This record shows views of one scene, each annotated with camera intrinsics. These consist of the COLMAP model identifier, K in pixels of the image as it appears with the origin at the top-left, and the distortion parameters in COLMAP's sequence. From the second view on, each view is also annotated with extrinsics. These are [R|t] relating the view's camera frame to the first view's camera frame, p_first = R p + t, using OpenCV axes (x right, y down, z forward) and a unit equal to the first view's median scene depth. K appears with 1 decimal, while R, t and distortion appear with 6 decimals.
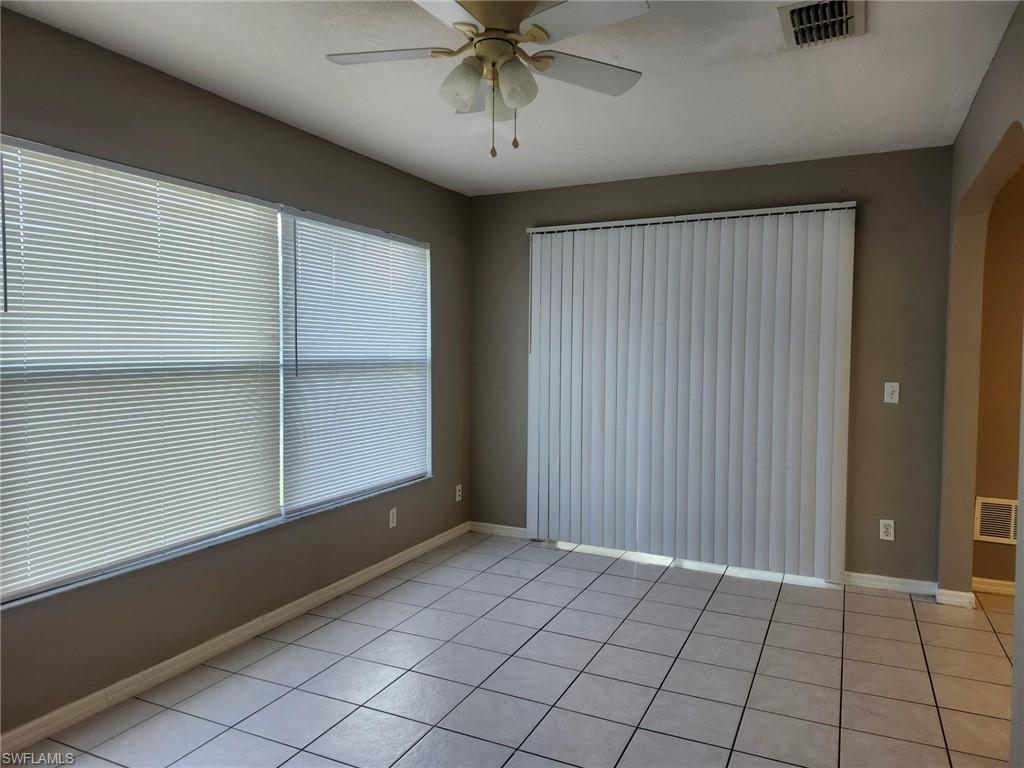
lens RADIAL K [[706.7, 0, 515.0], [0, 706.7, 390.6], [0, 0, 1]] dist [0.071857, -0.092194]
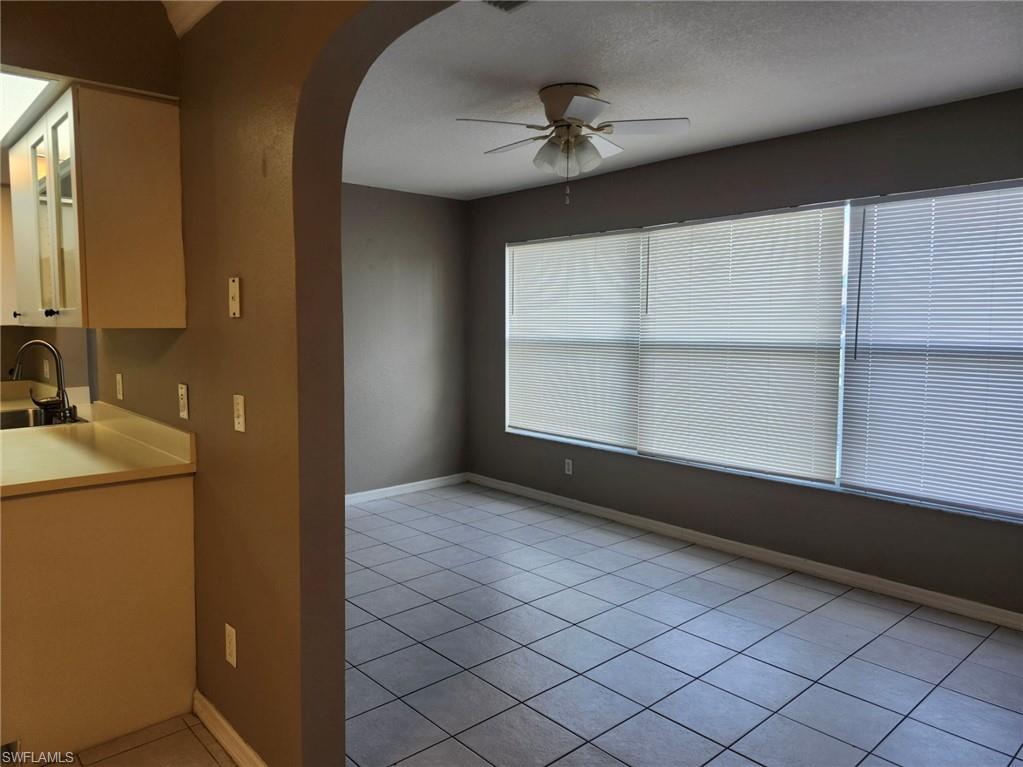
lens RADIAL K [[708.1, 0, 511.5], [0, 708.1, 383.5], [0, 0, 1]] dist [0.062186, -0.080699]
pose [[-0.378759, 0.074370, -0.922502, 0.855544], [-0.058562, 0.992843, 0.104085, -0.063839], [0.923641, 0.093447, -0.371693, 0.918921]]
